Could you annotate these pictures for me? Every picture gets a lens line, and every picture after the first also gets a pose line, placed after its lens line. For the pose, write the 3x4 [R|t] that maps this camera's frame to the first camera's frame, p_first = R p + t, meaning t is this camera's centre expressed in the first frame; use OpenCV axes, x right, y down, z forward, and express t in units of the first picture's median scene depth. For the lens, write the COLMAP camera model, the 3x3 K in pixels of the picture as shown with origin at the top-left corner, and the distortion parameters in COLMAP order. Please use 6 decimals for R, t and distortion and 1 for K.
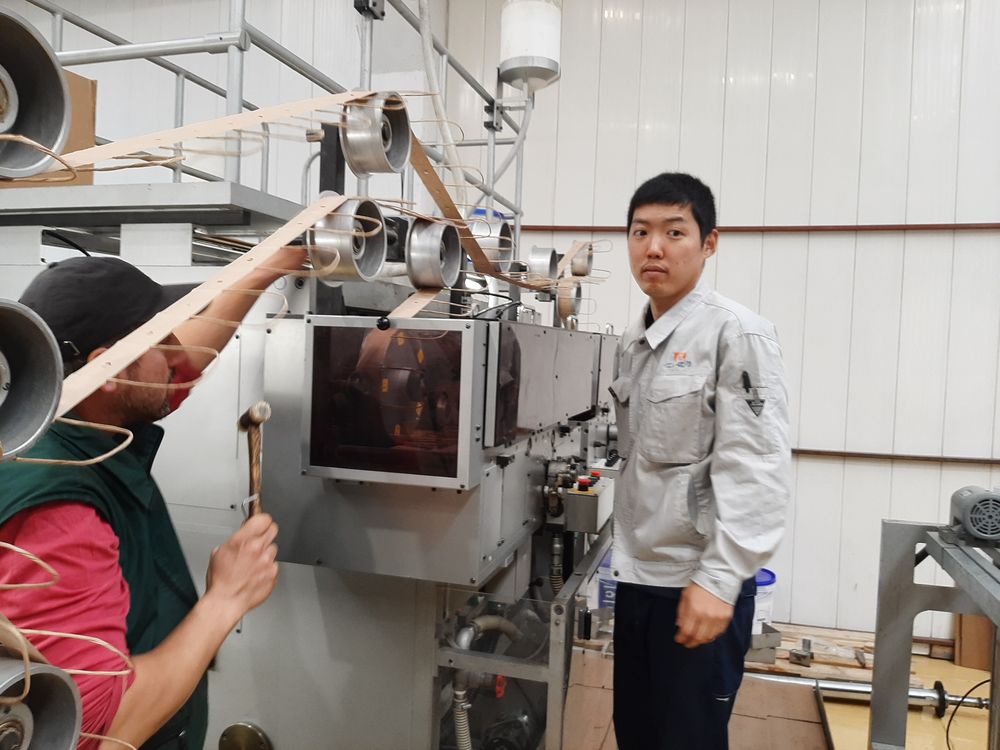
lens RADIAL K [[806.9, 0, 501.5], [0, 806.9, 369.3], [0, 0, 1]] dist [0.049835, -0.108798]
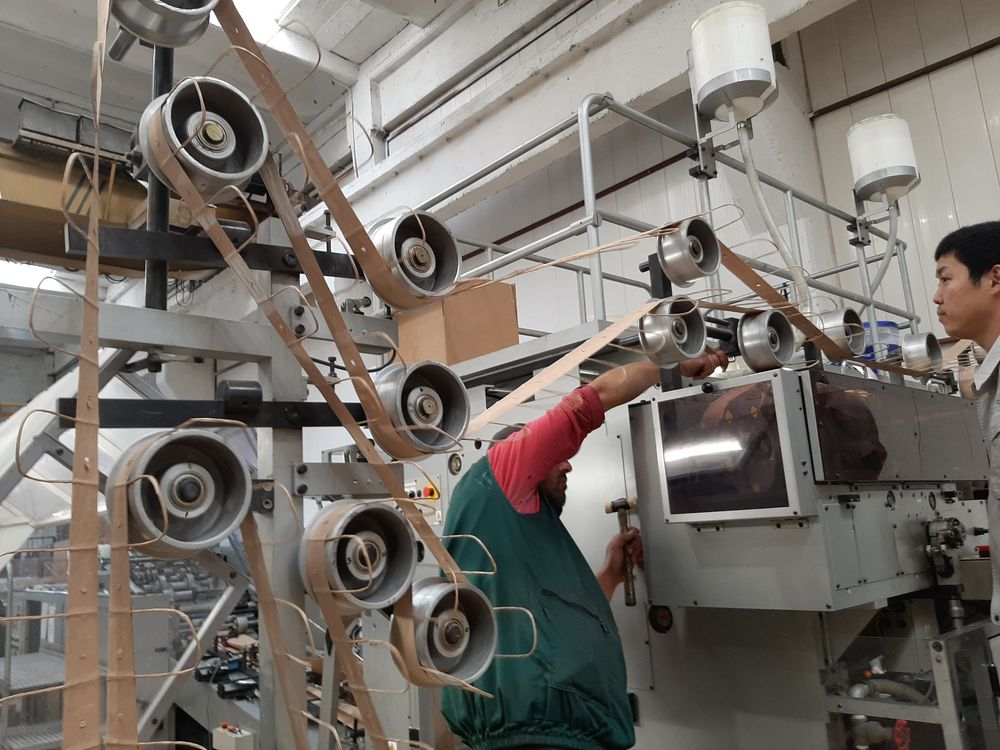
lens RADIAL K [[806.9, 0, 495.5], [0, 806.9, 377.5], [0, 0, 1]] dist [0.049835, -0.108798]
pose [[0.846770, -0.191721, -0.496210, 0.153410], [0.080912, 0.968361, -0.236072, 0.150295], [0.525770, 0.159750, 0.835491, -0.169928]]
